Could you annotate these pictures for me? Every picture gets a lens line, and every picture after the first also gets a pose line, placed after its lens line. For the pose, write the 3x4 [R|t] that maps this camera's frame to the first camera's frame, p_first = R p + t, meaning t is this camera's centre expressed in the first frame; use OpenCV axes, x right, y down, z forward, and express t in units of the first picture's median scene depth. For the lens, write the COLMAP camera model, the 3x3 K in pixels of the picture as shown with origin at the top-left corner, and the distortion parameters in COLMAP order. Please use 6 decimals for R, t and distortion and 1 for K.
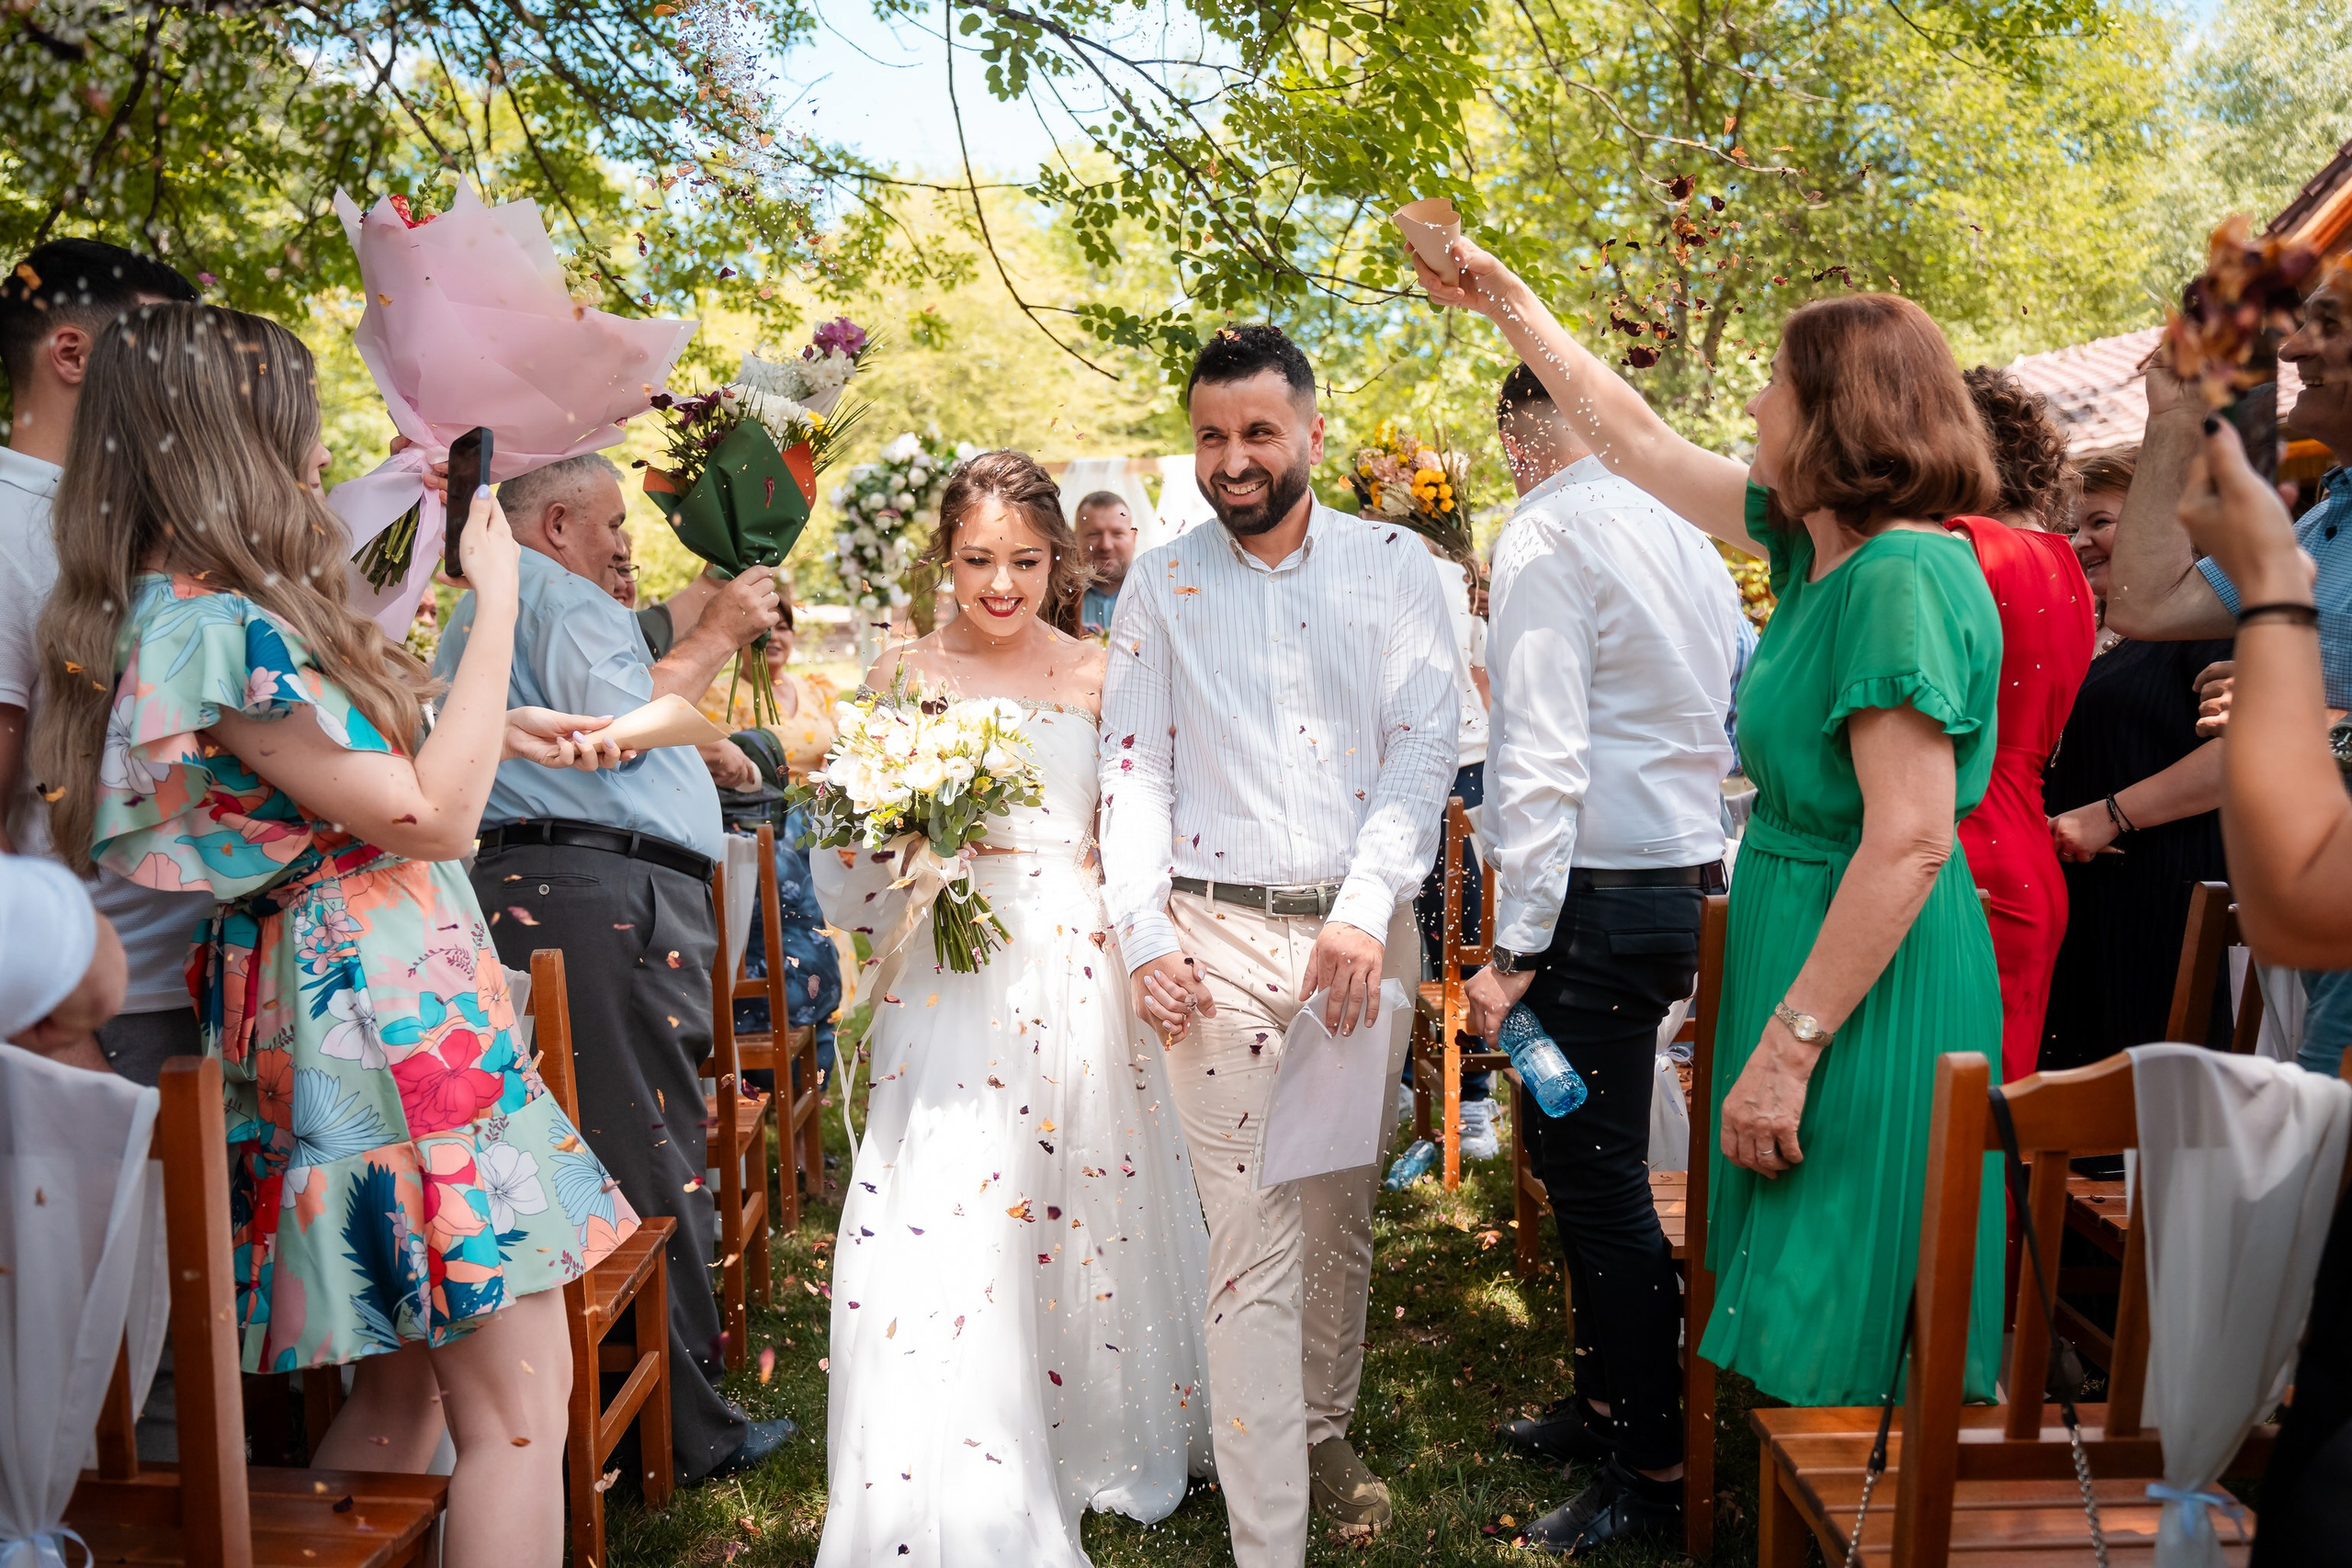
lens RADIAL K [[1864.8, 0, 1176.0], [0, 1864.8, 784.0], [0, 0, 1]] dist [-0.014347, 0.004233]
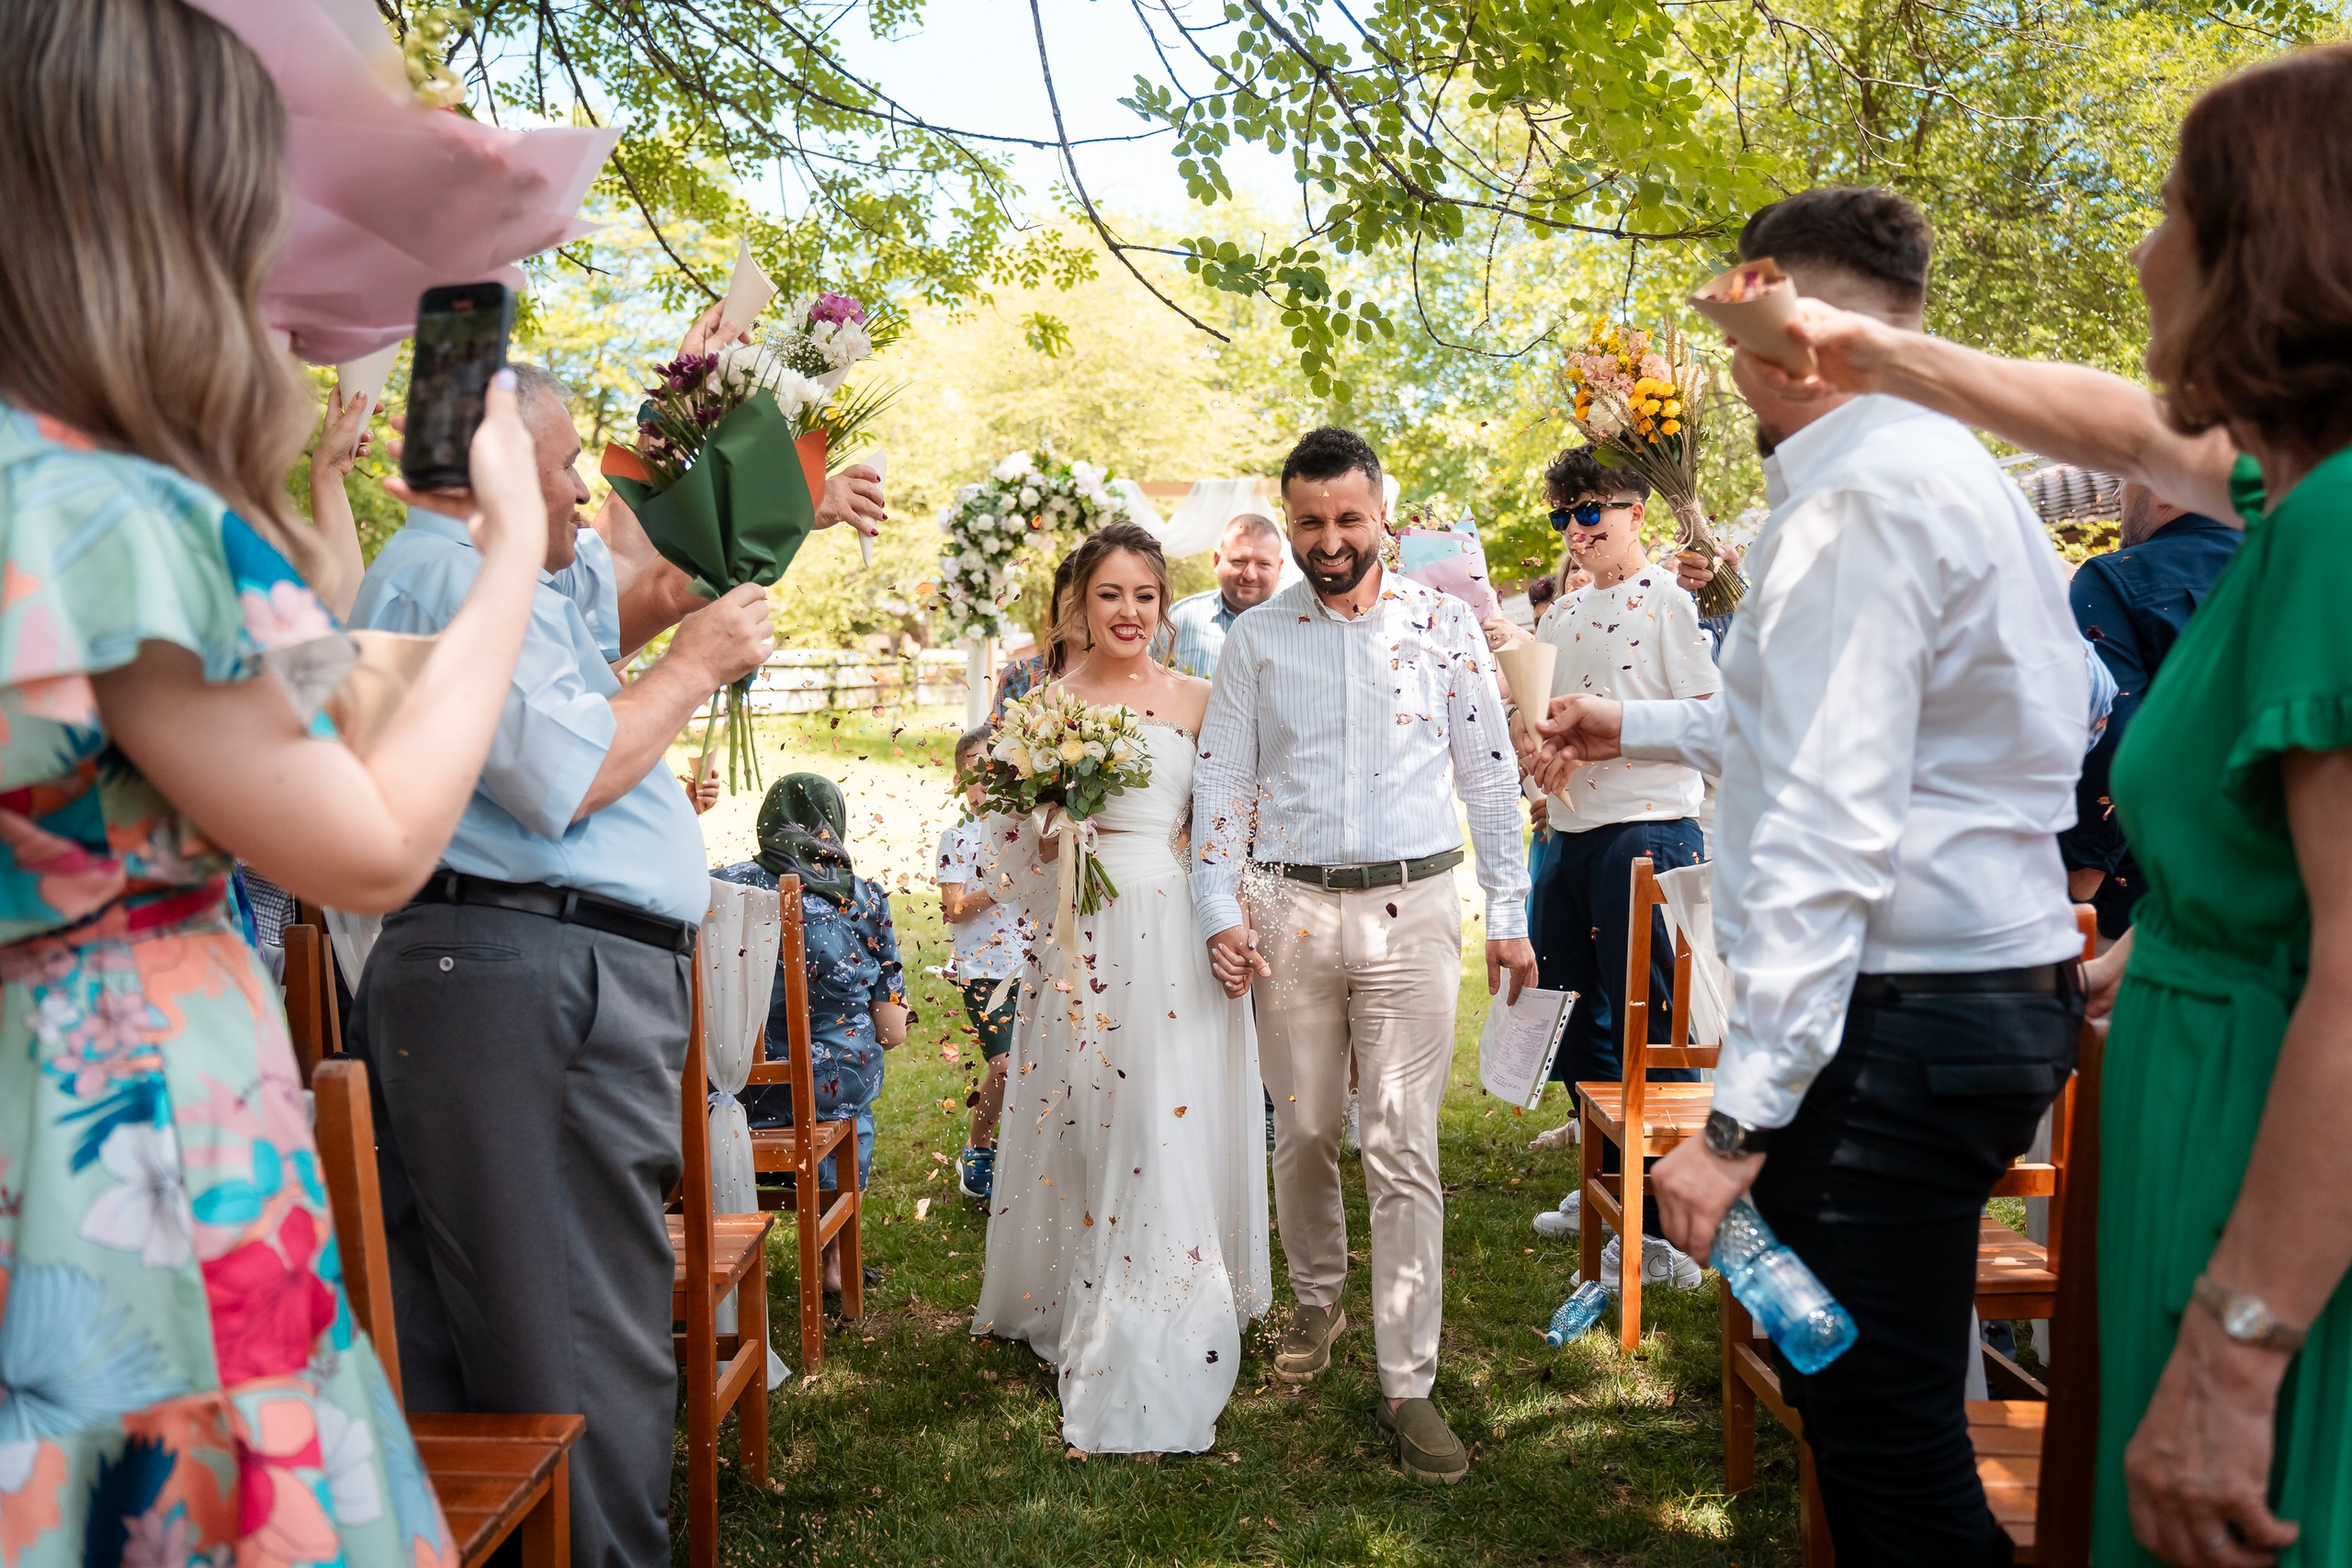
lens RADIAL K [[1842.1, 0, 1257.2], [0, 1842.1, 713.3], [0, 0, 1]] dist [-0.001590, 0.113418]
pose [[0.999342, 0.014975, -0.033037, 0.005688], [-0.017095, 0.997748, -0.064865, -0.000830], [0.031992, 0.065387, 0.997347, 0.107390]]
